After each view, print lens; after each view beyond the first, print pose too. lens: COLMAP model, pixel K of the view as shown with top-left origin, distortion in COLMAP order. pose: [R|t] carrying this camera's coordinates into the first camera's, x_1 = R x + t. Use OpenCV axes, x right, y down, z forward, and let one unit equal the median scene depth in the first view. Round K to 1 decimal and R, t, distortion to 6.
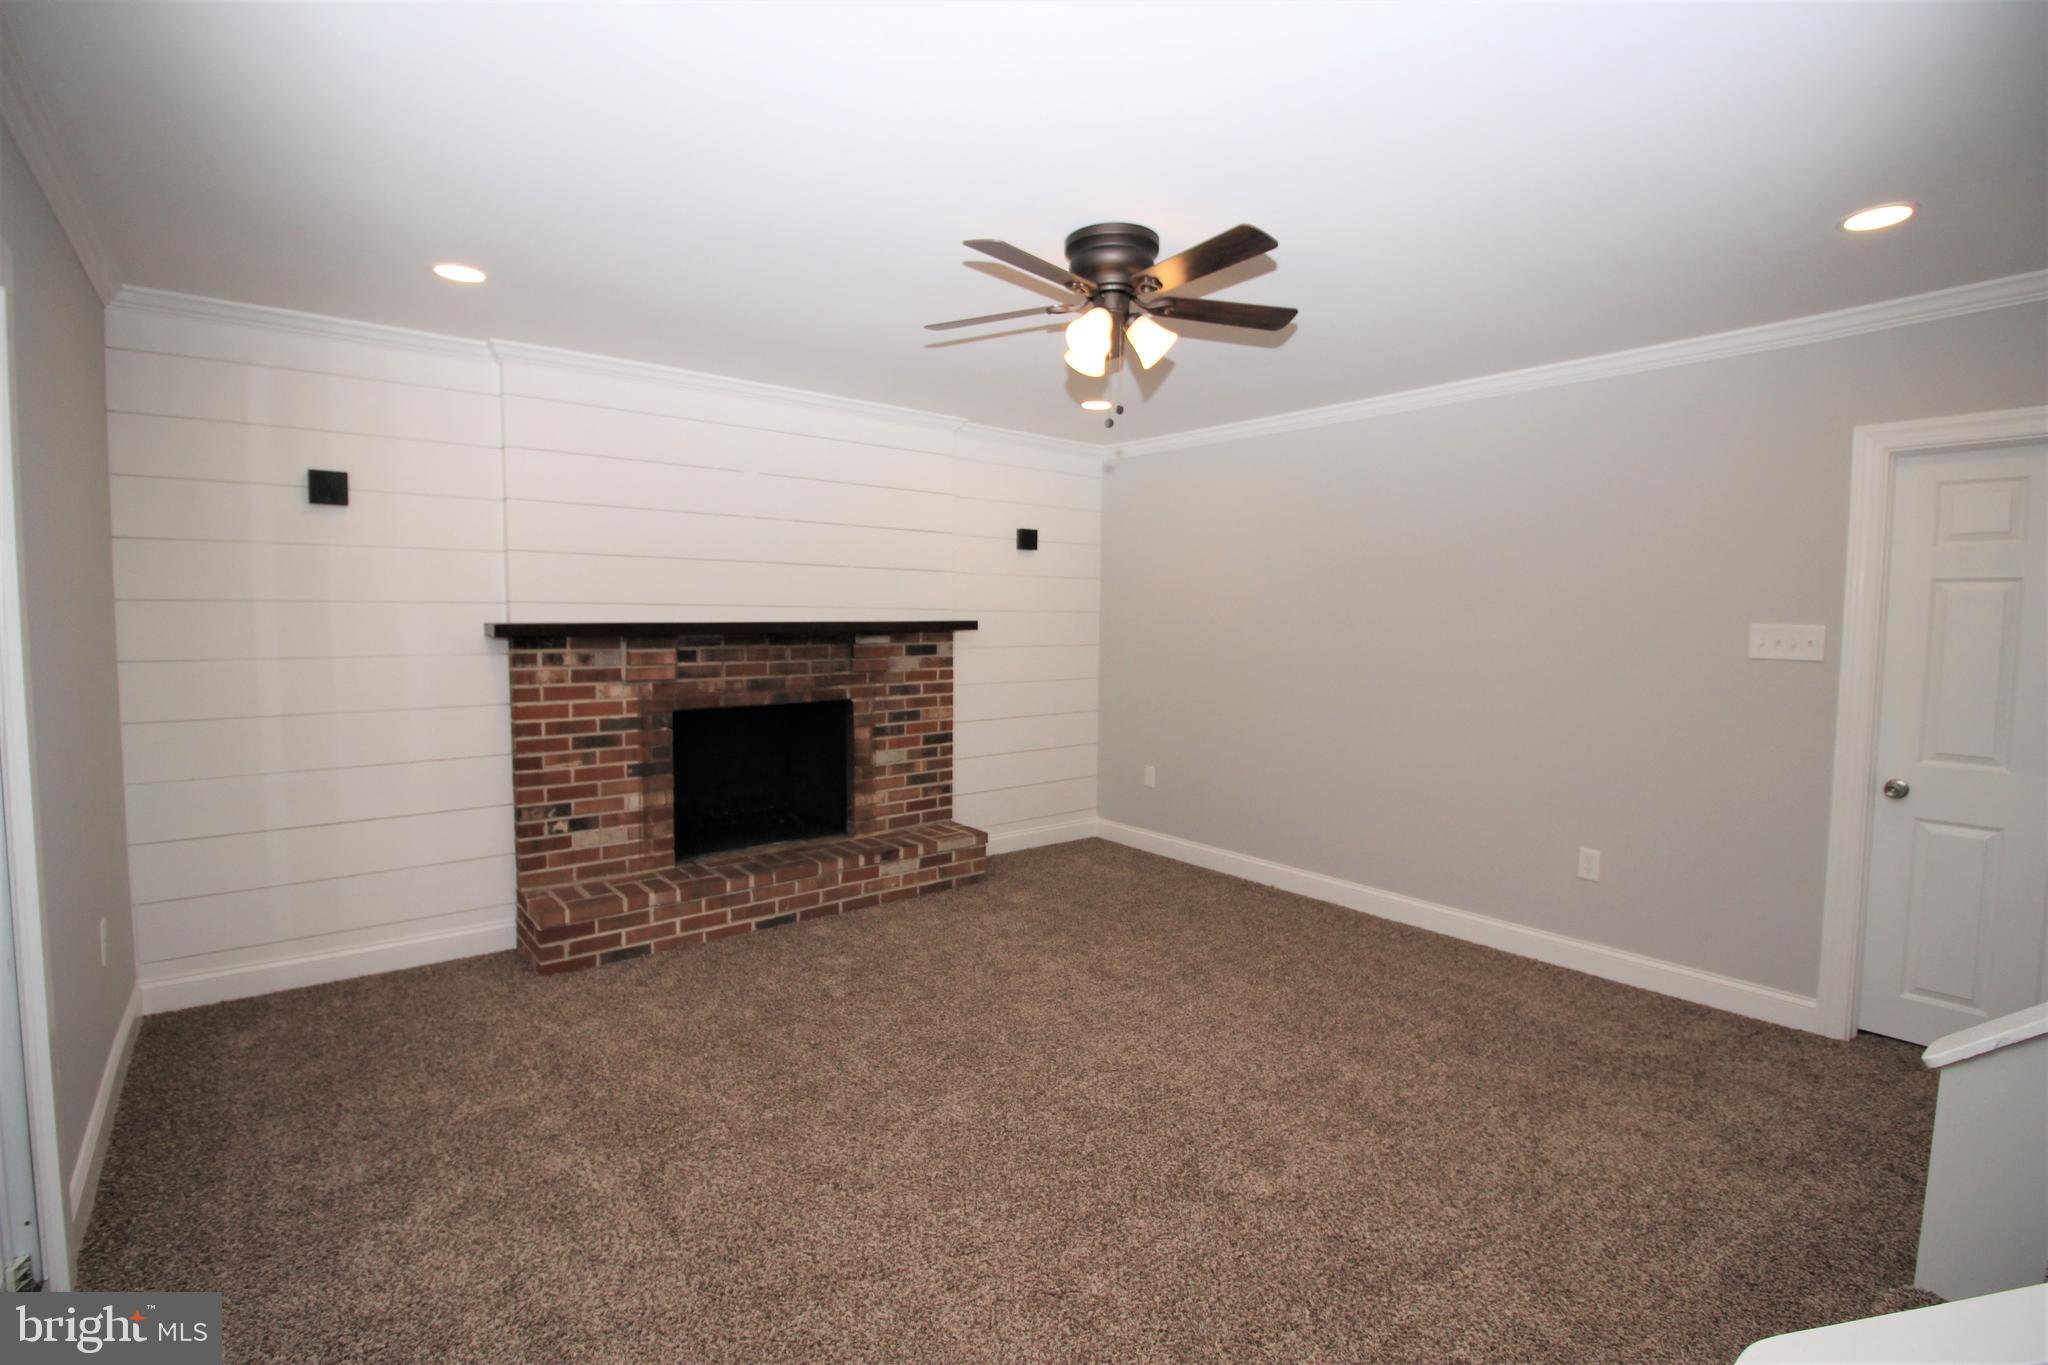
lens RADIAL K [[961.5, 0, 1031.7], [0, 961.5, 676.8], [0, 0, 1]] dist [0.000494, -0.011835]
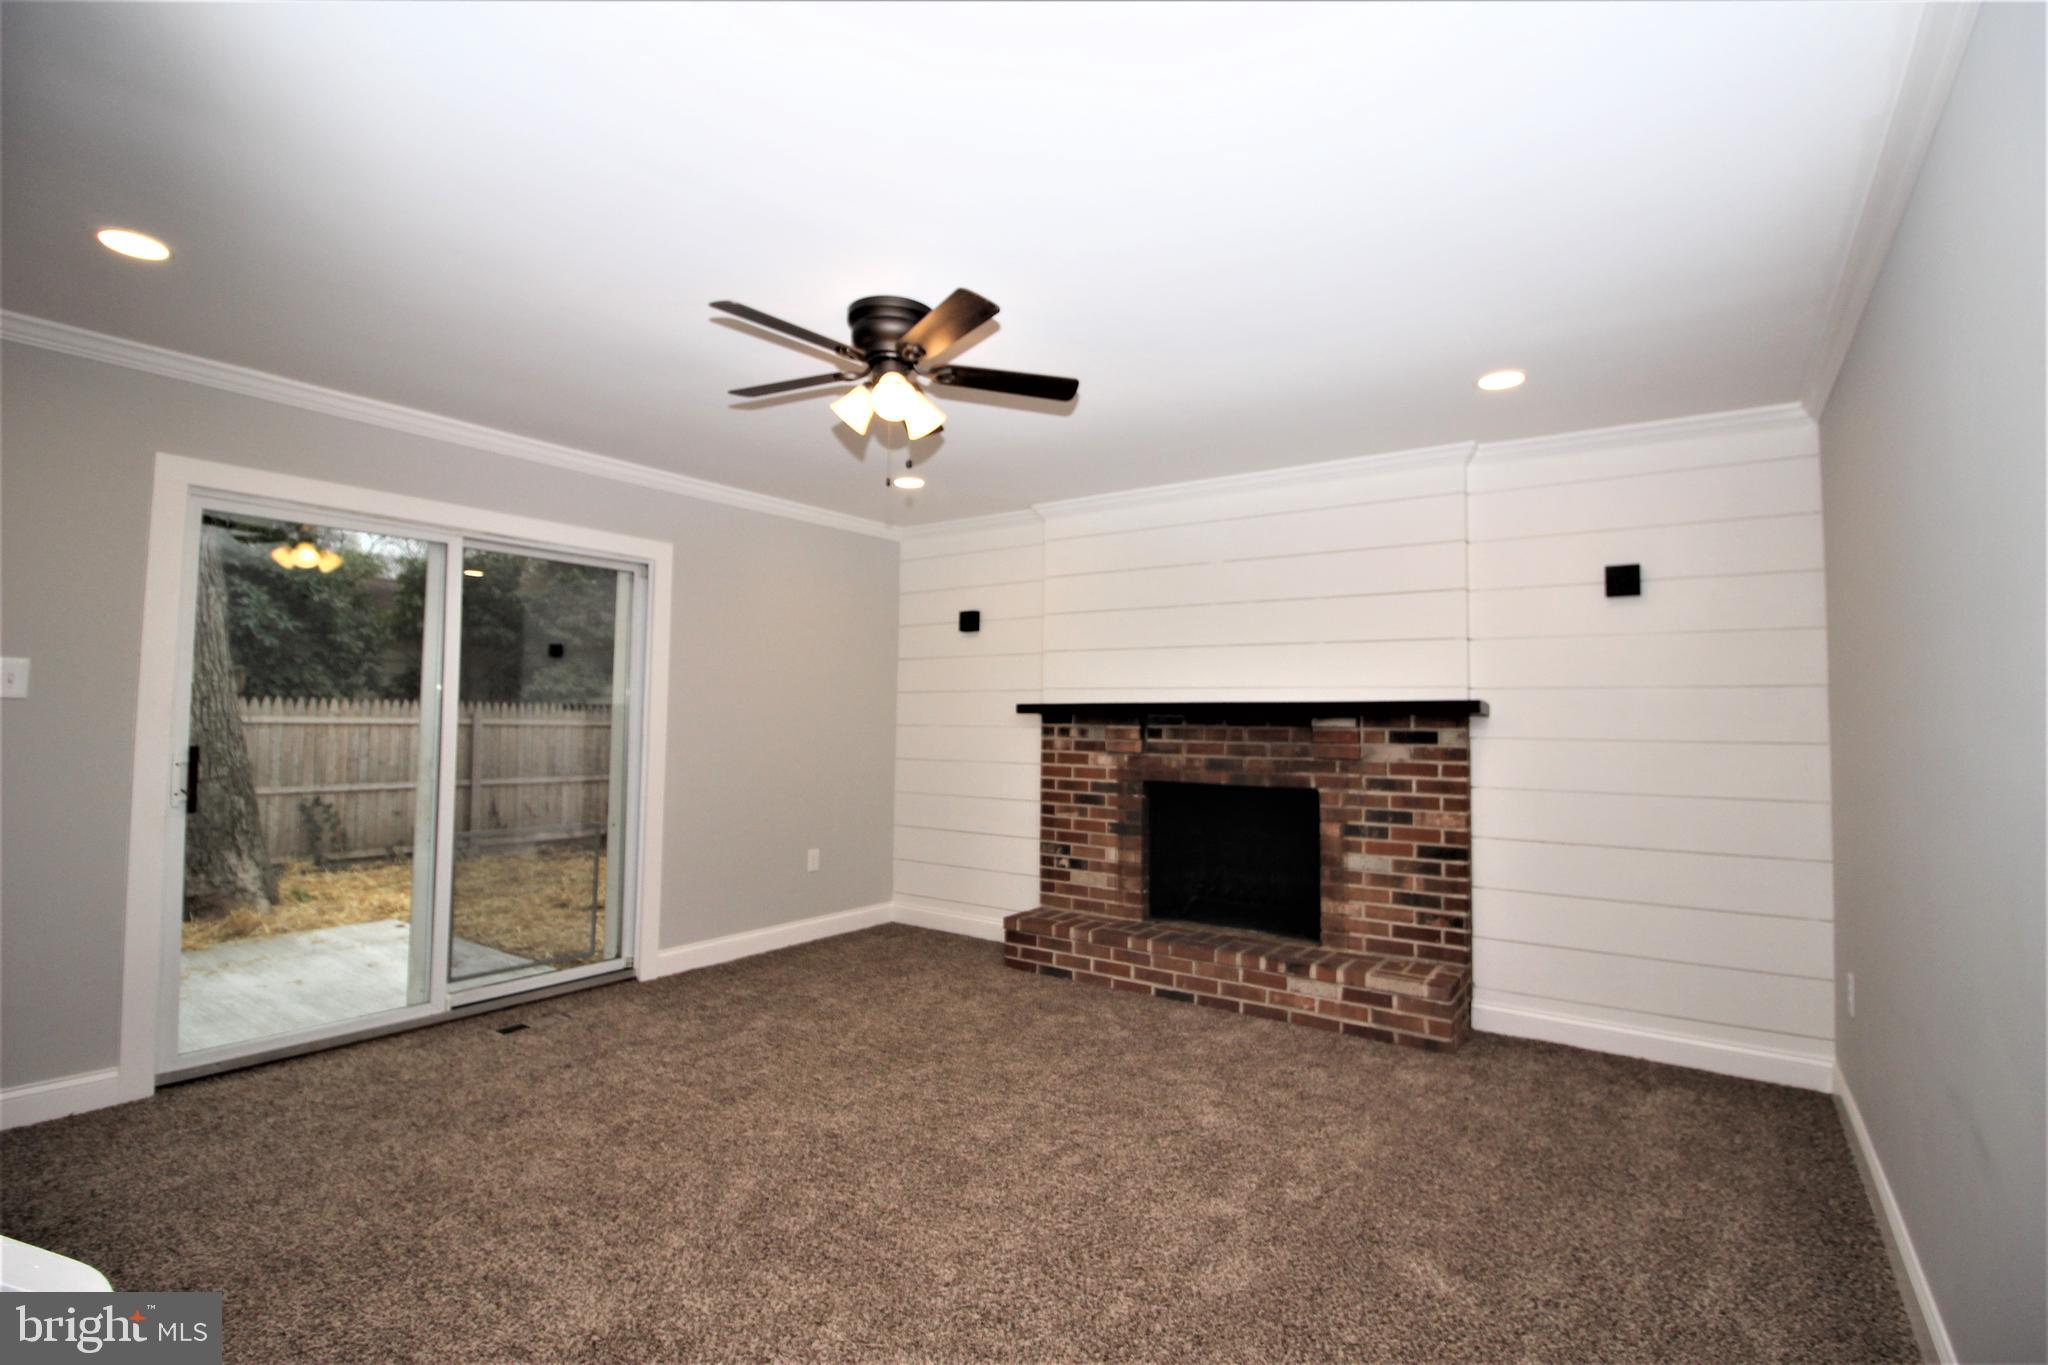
lens RADIAL K [[961.5, 0, 1031.7], [0, 961.5, 676.8], [0, 0, 1]] dist [0.000494, -0.011835]
pose [[0.248106, -0.052737, -0.967296, 0.661241], [-0.076851, 0.994299, -0.073921, 0.006598], [0.965680, 0.092678, 0.242638, 0.547635]]
